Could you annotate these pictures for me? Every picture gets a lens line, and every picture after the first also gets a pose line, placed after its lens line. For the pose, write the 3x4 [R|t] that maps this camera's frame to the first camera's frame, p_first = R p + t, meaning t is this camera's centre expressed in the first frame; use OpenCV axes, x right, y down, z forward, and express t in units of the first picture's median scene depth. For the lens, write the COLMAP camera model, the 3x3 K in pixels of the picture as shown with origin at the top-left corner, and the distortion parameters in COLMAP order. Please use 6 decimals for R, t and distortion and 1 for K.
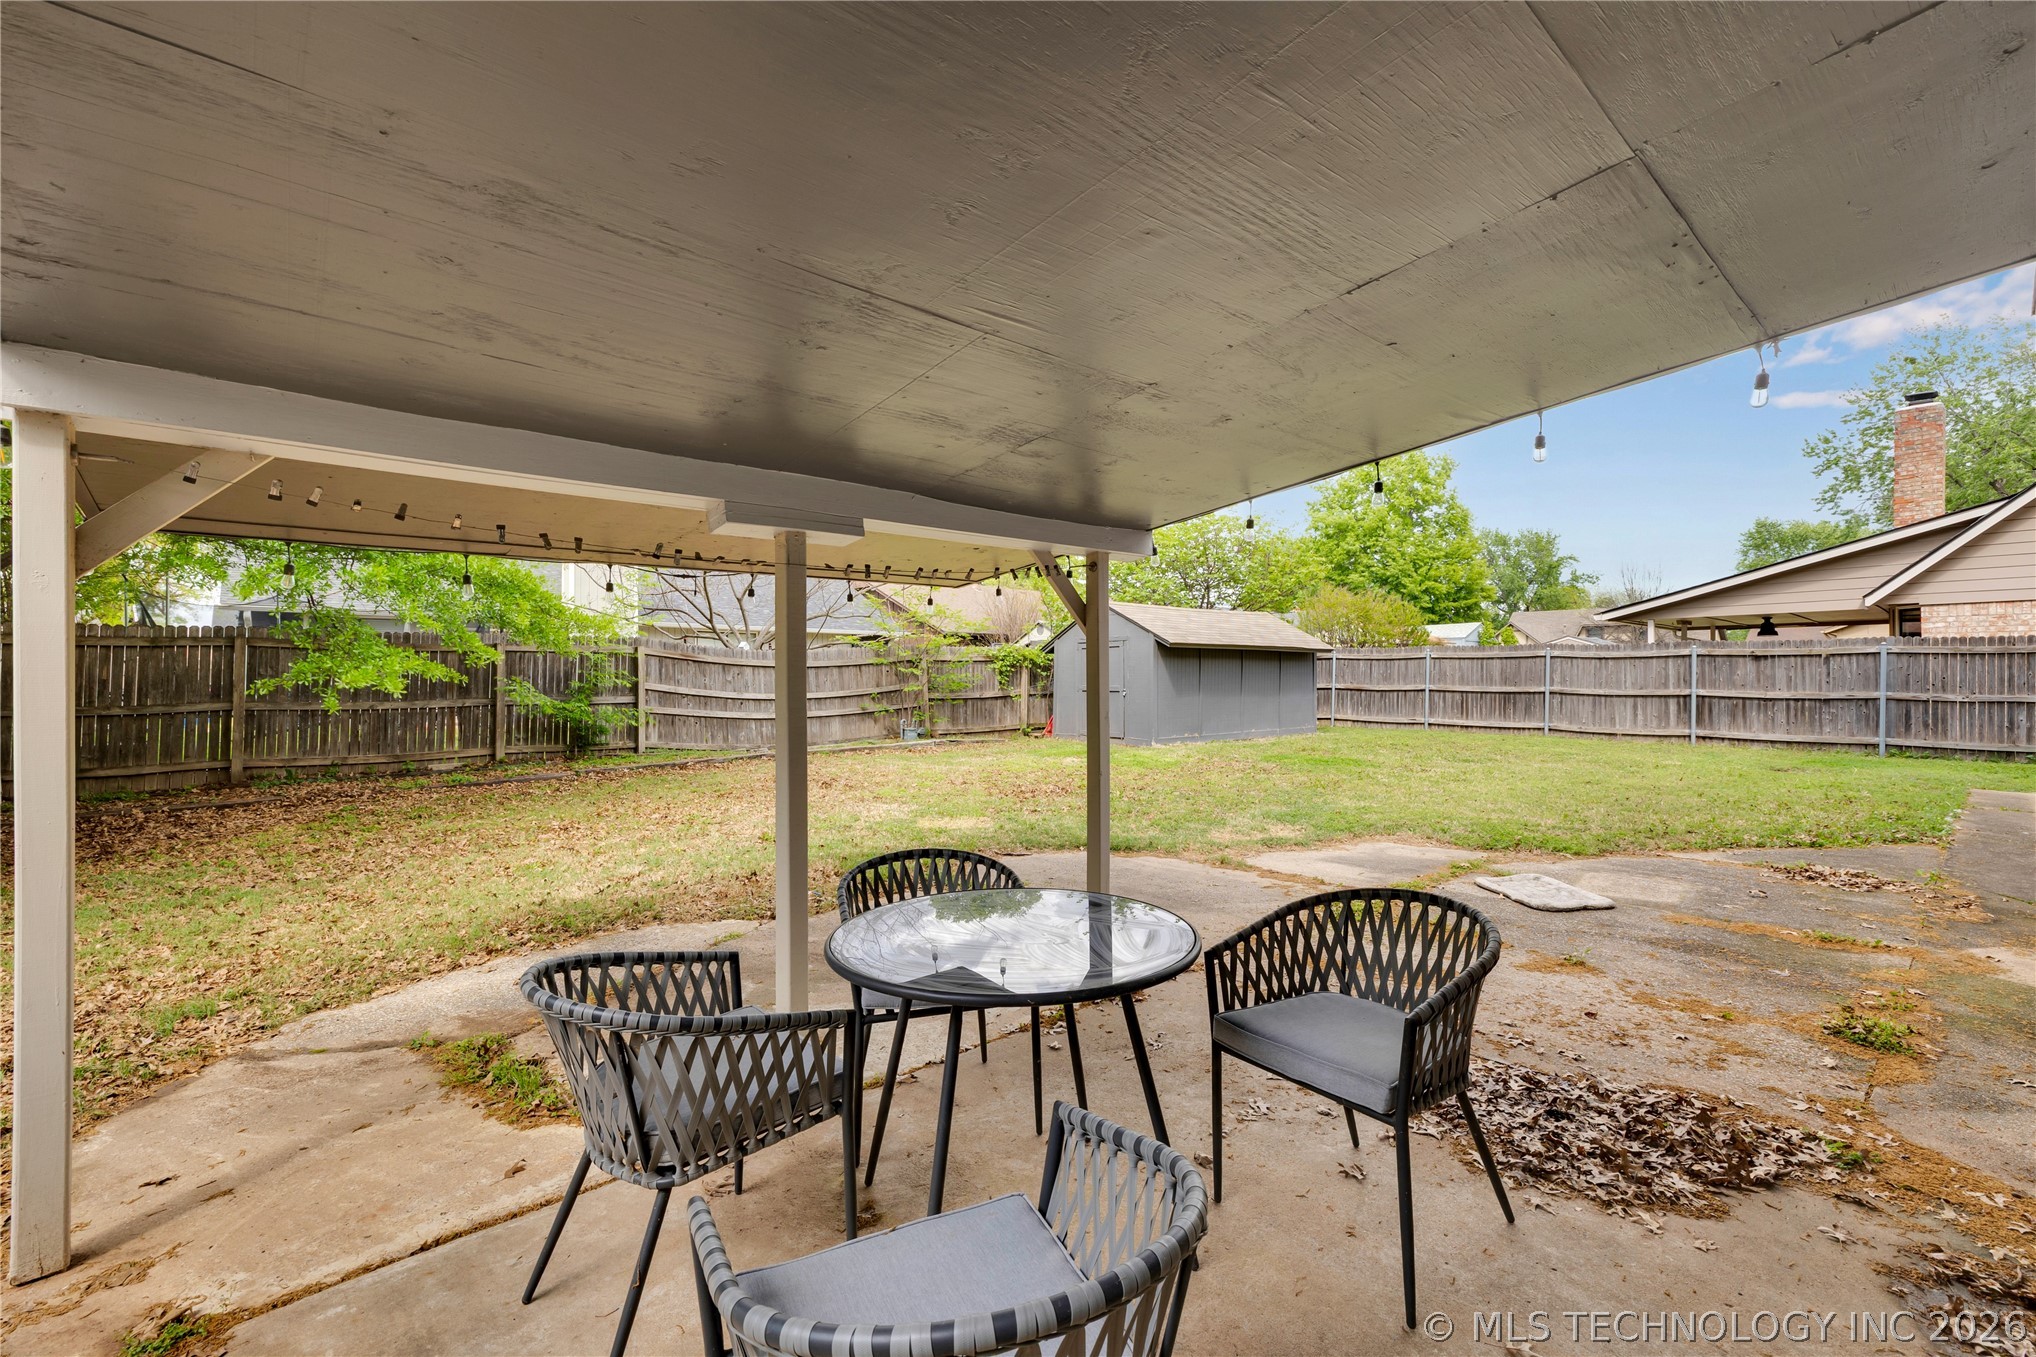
lens RADIAL K [[861.1, 0, 1012.6], [0, 861.1, 673.3], [0, 0, 1]] dist [0.001735, 0.000231]
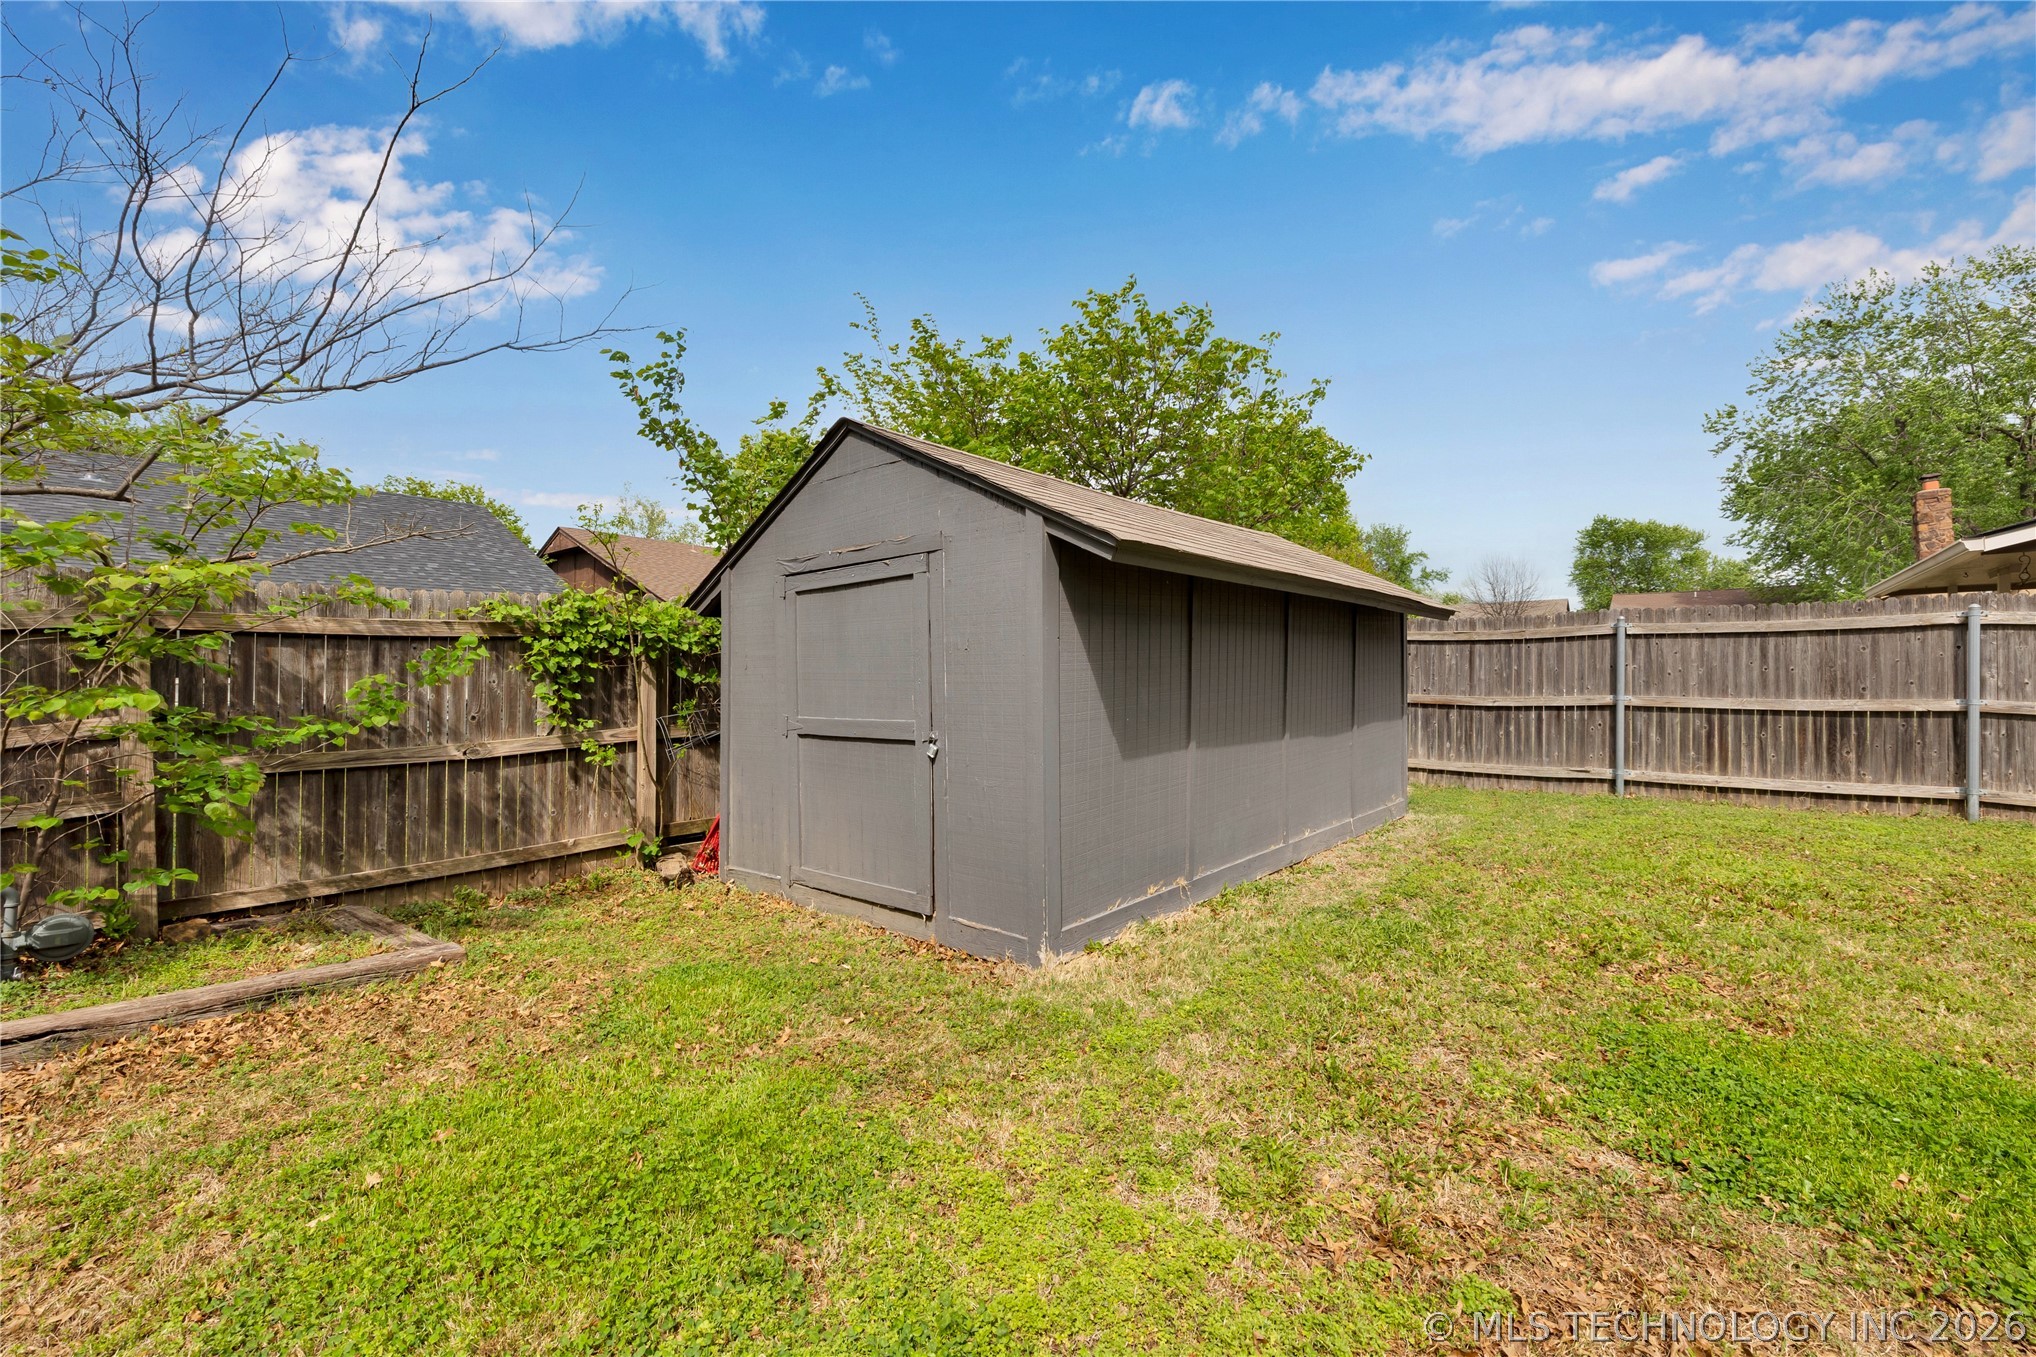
lens RADIAL K [[861.1, 0, 1014.9], [0, 861.1, 676.5], [0, 0, 1]] dist [0.001735, 0.000231]
pose [[0.984111, -0.009170, 0.177318, 0.094948], [0.009147, 0.999958, 0.000948, 0.000197], [-0.177319, 0.000689, 0.984153, 0.649613]]
